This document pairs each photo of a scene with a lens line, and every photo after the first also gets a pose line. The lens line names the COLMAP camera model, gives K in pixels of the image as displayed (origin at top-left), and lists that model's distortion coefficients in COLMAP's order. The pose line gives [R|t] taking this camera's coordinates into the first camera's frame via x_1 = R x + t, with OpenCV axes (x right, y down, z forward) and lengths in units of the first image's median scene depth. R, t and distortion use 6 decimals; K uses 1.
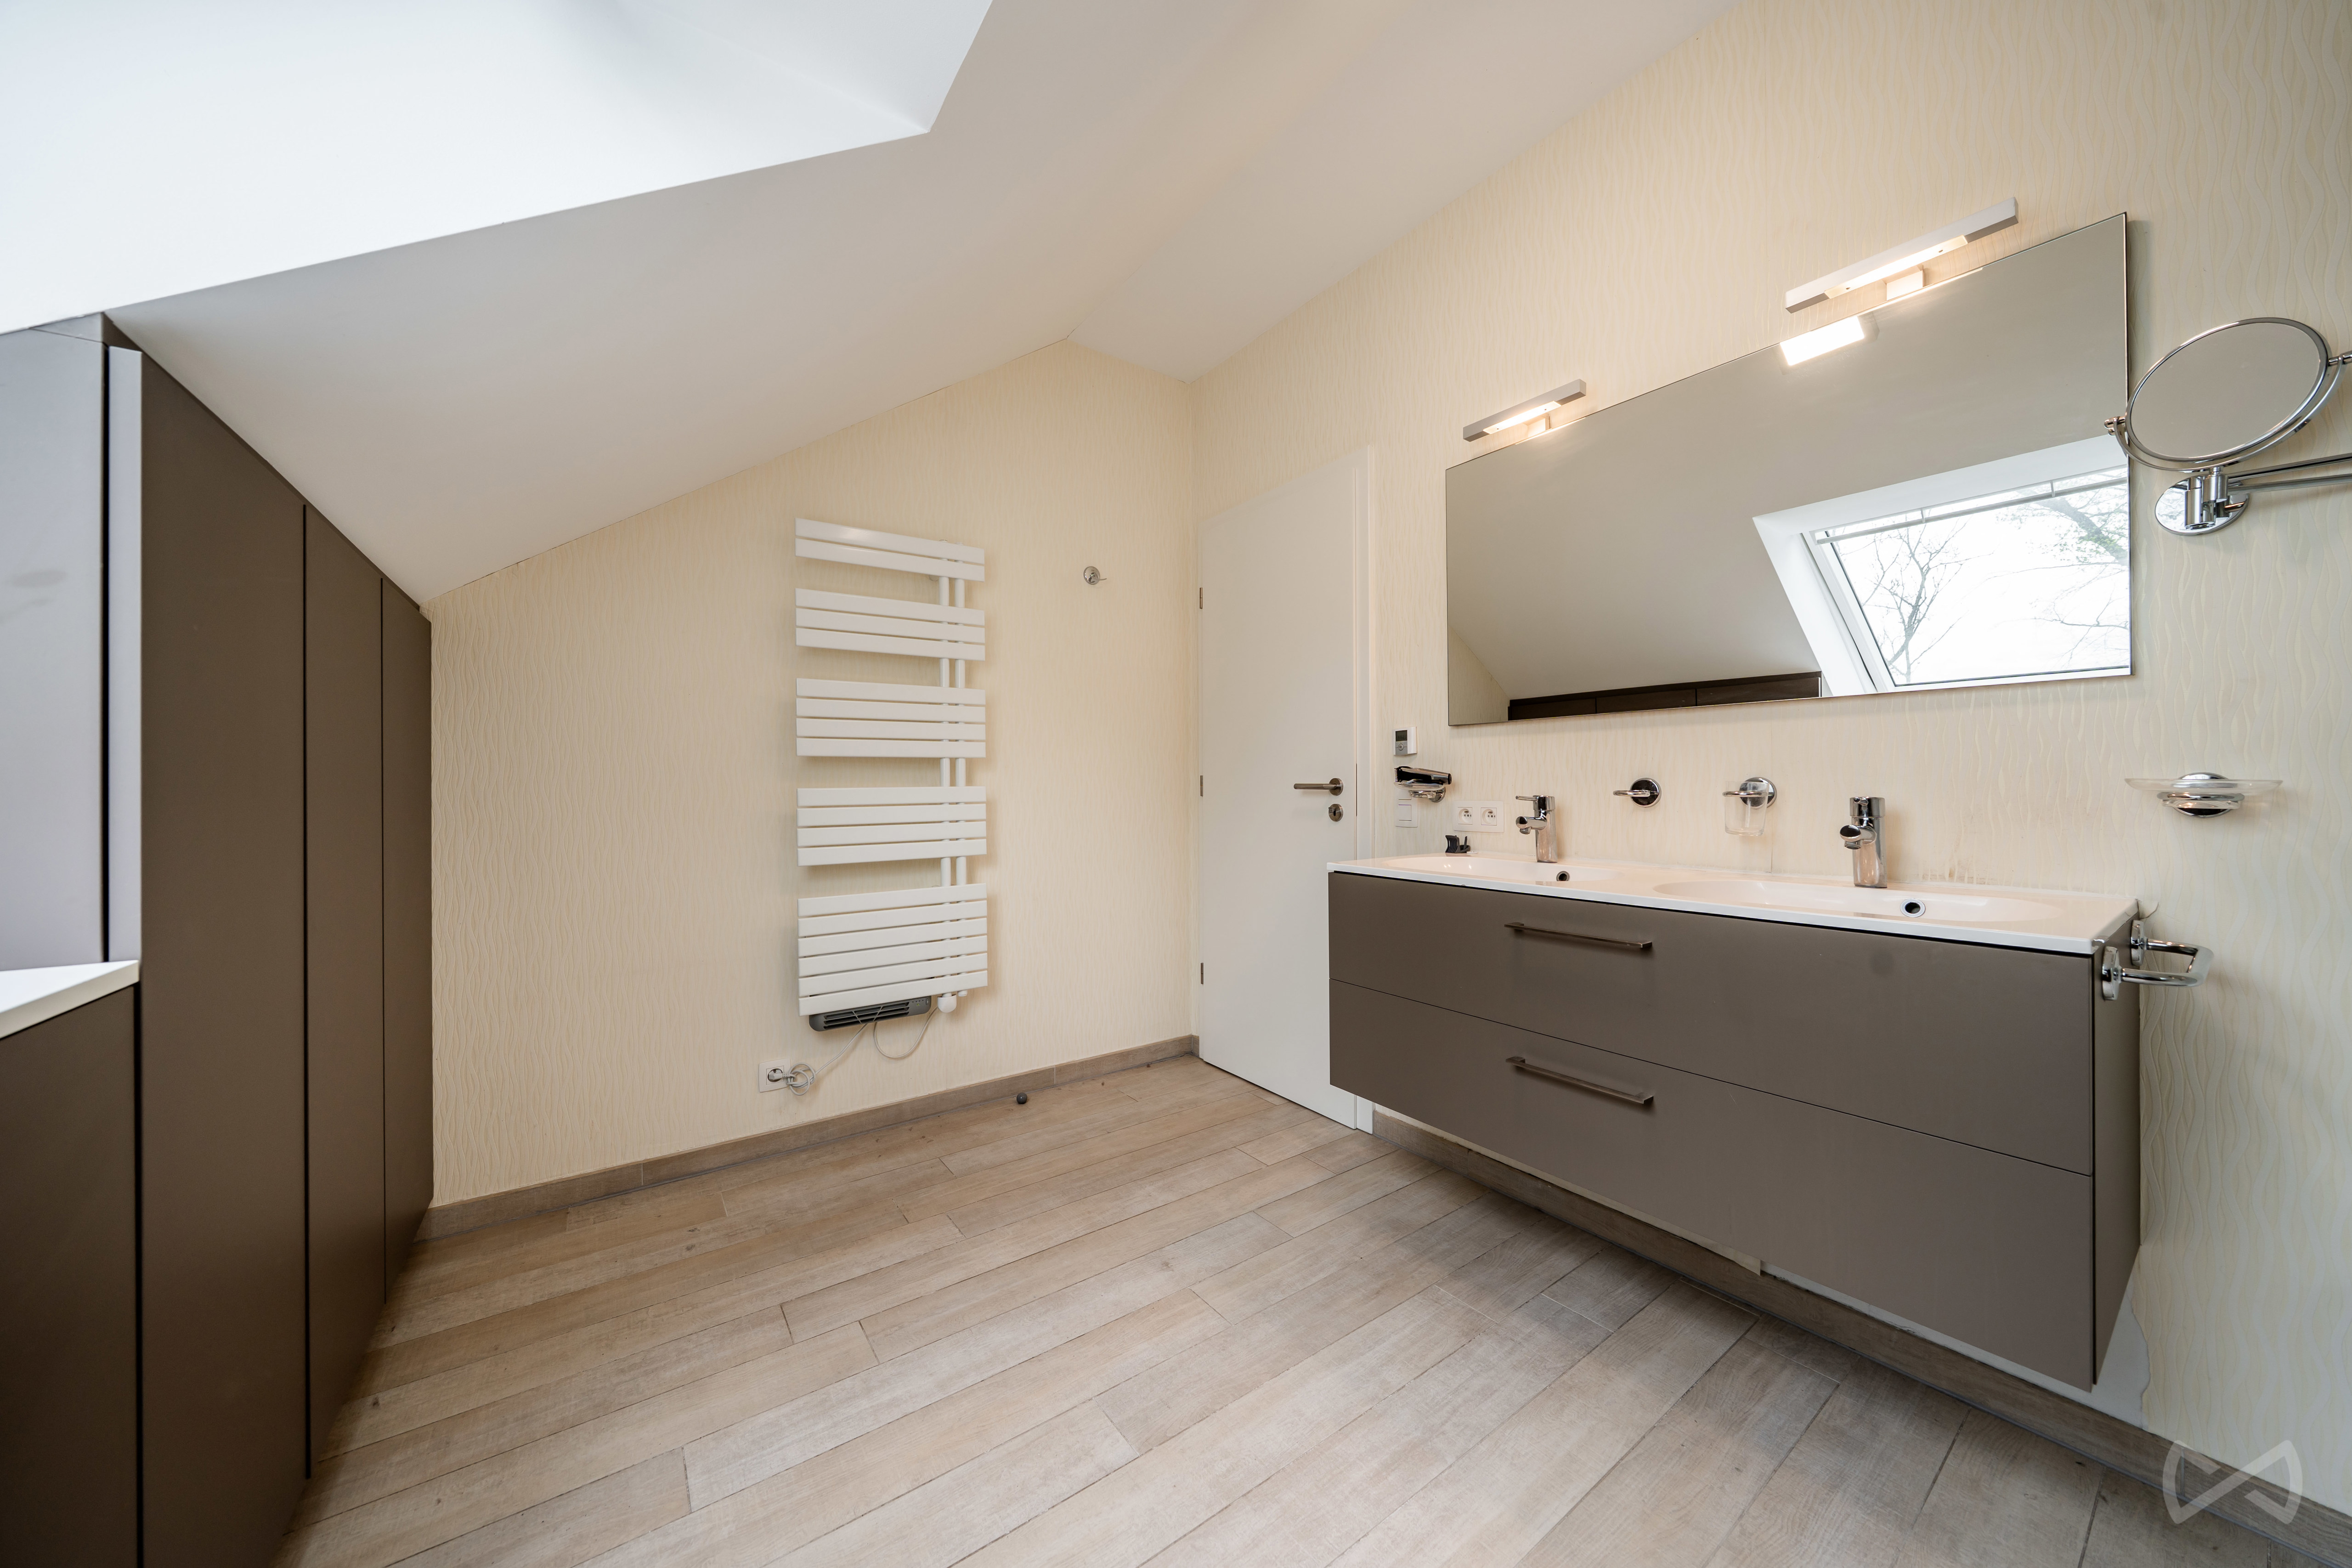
lens RADIAL K [[805.9, 0, 1184.7], [0, 805.9, 784.4], [0, 0, 1]] dist [-0.005221, -0.000131]
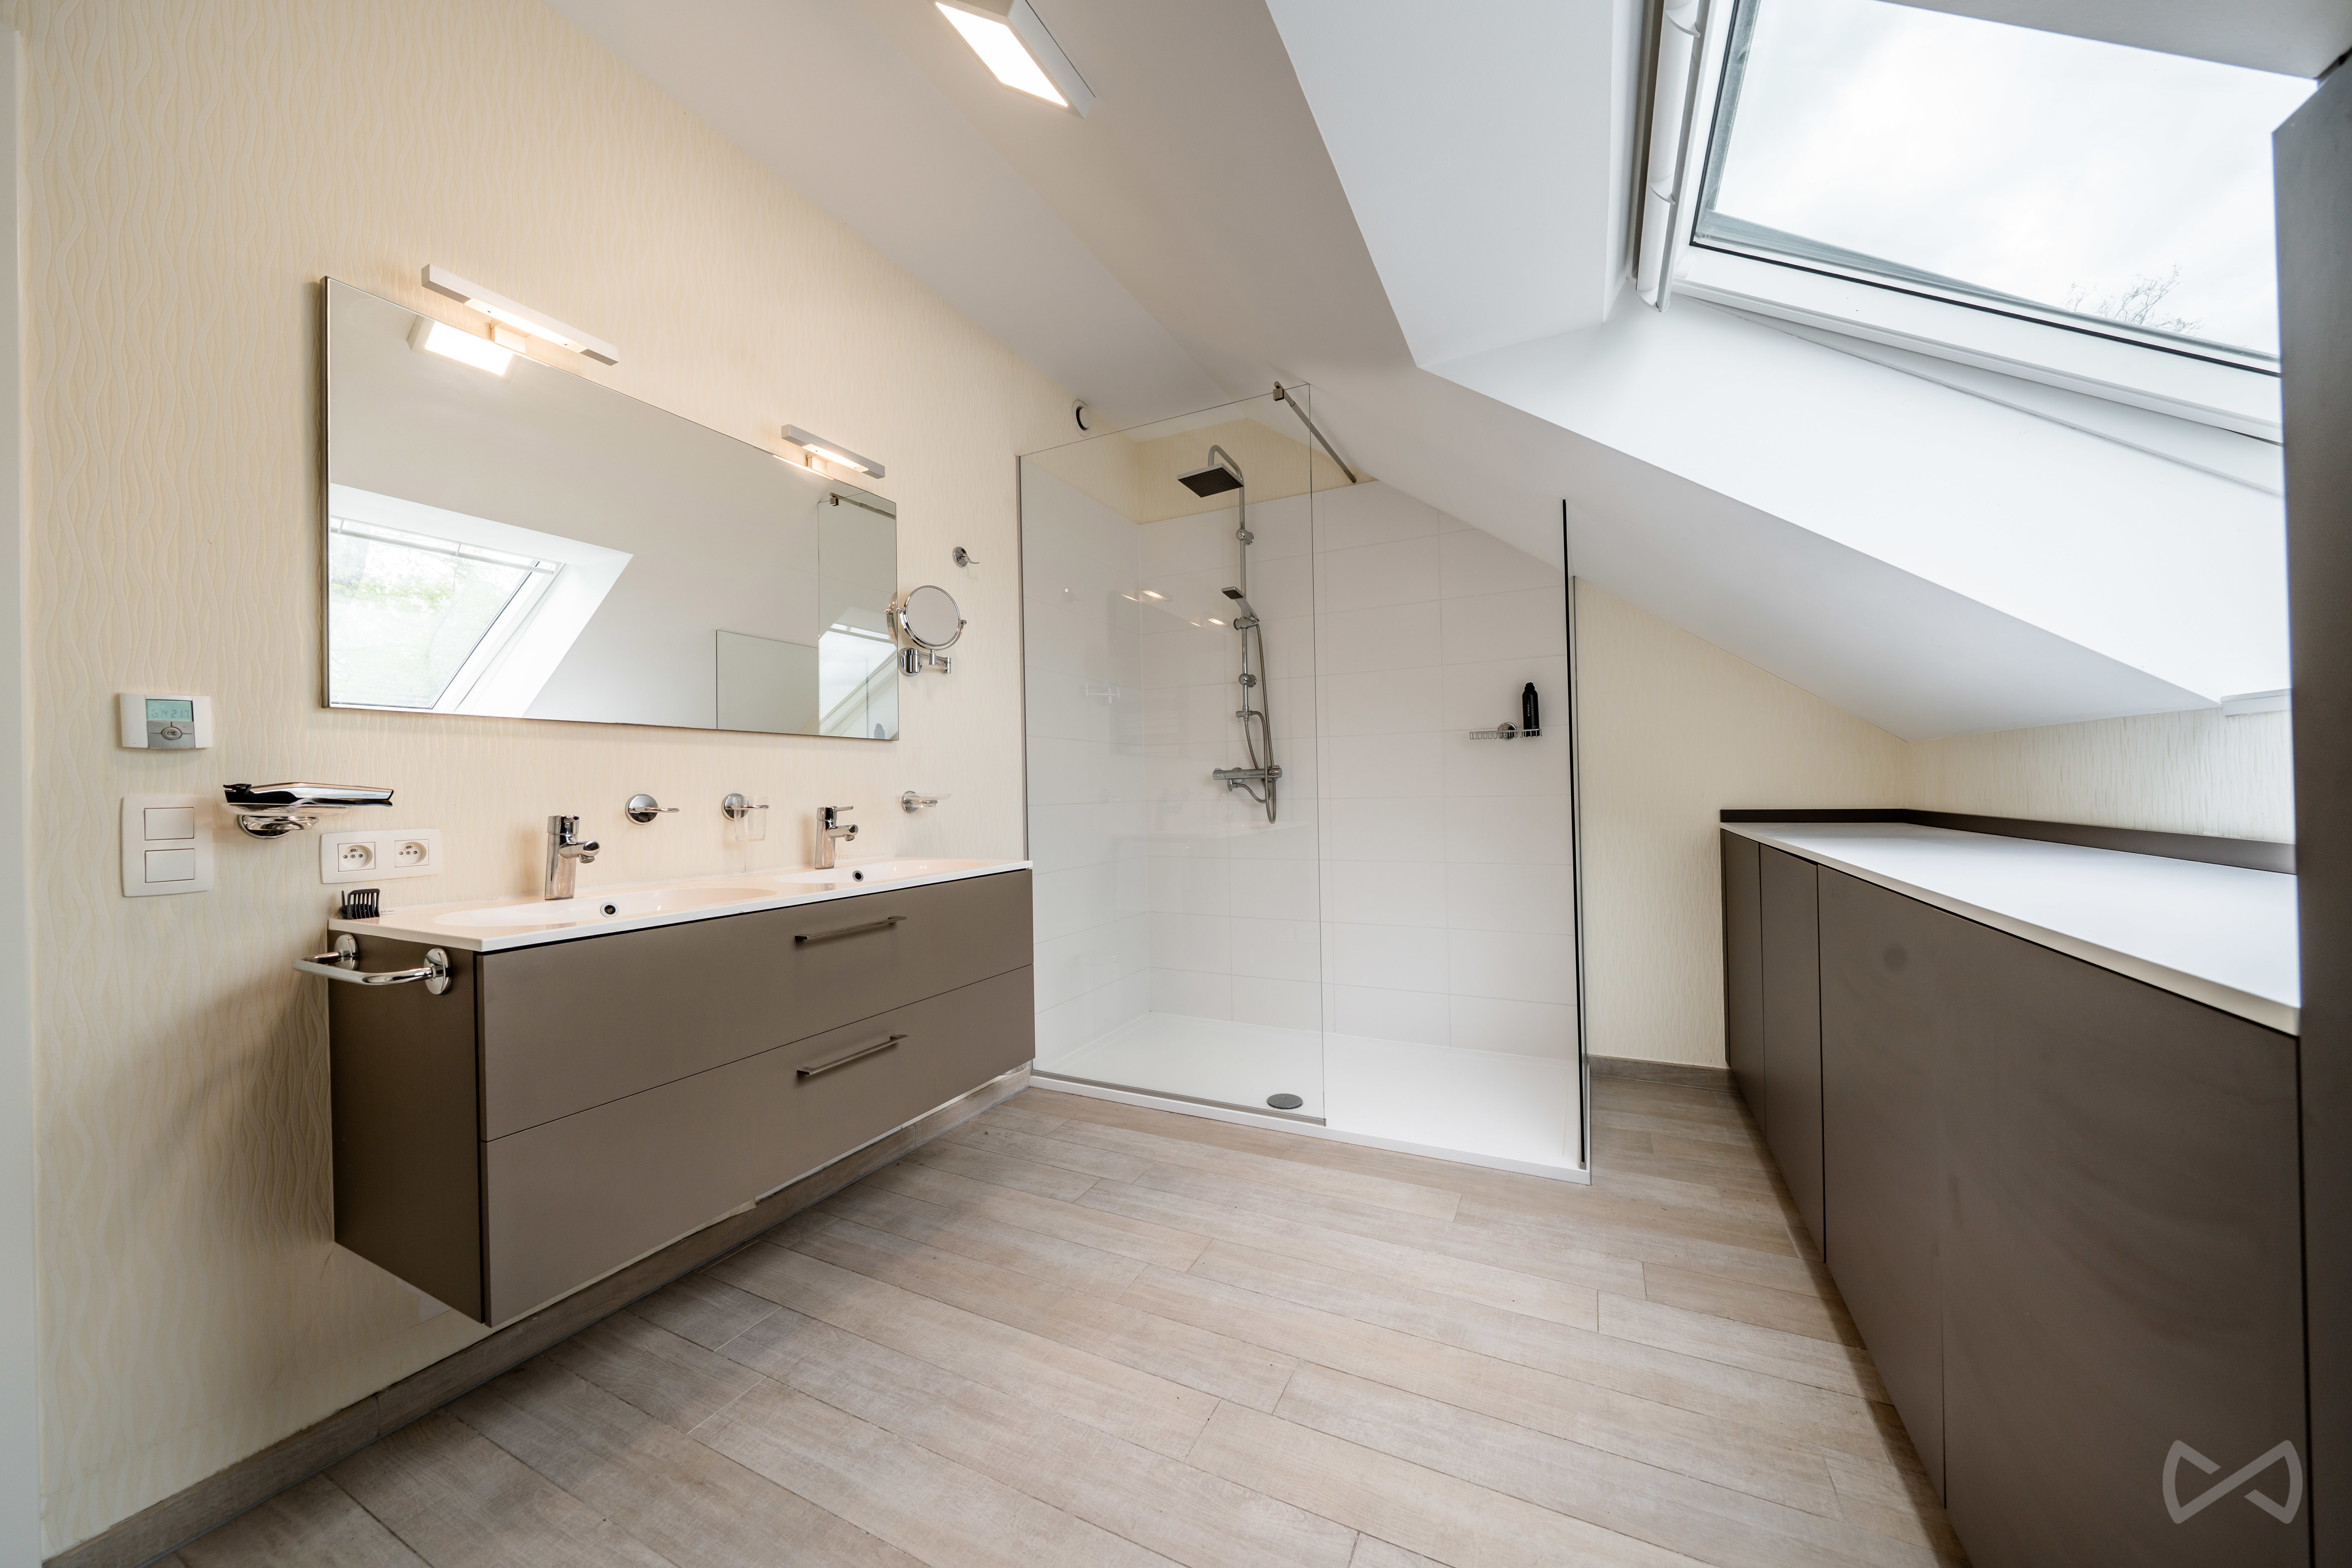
lens RADIAL K [[805.9, 0, 1184.7], [0, 805.9, 784.4], [0, 0, 1]] dist [-0.005221, -0.000131]
pose [[-0.465749, 0.022014, 0.884643, -0.721846], [0.021343, 0.999679, -0.013640, 0.007565], [-0.884659, 0.012528, -0.466070, 1.066421]]
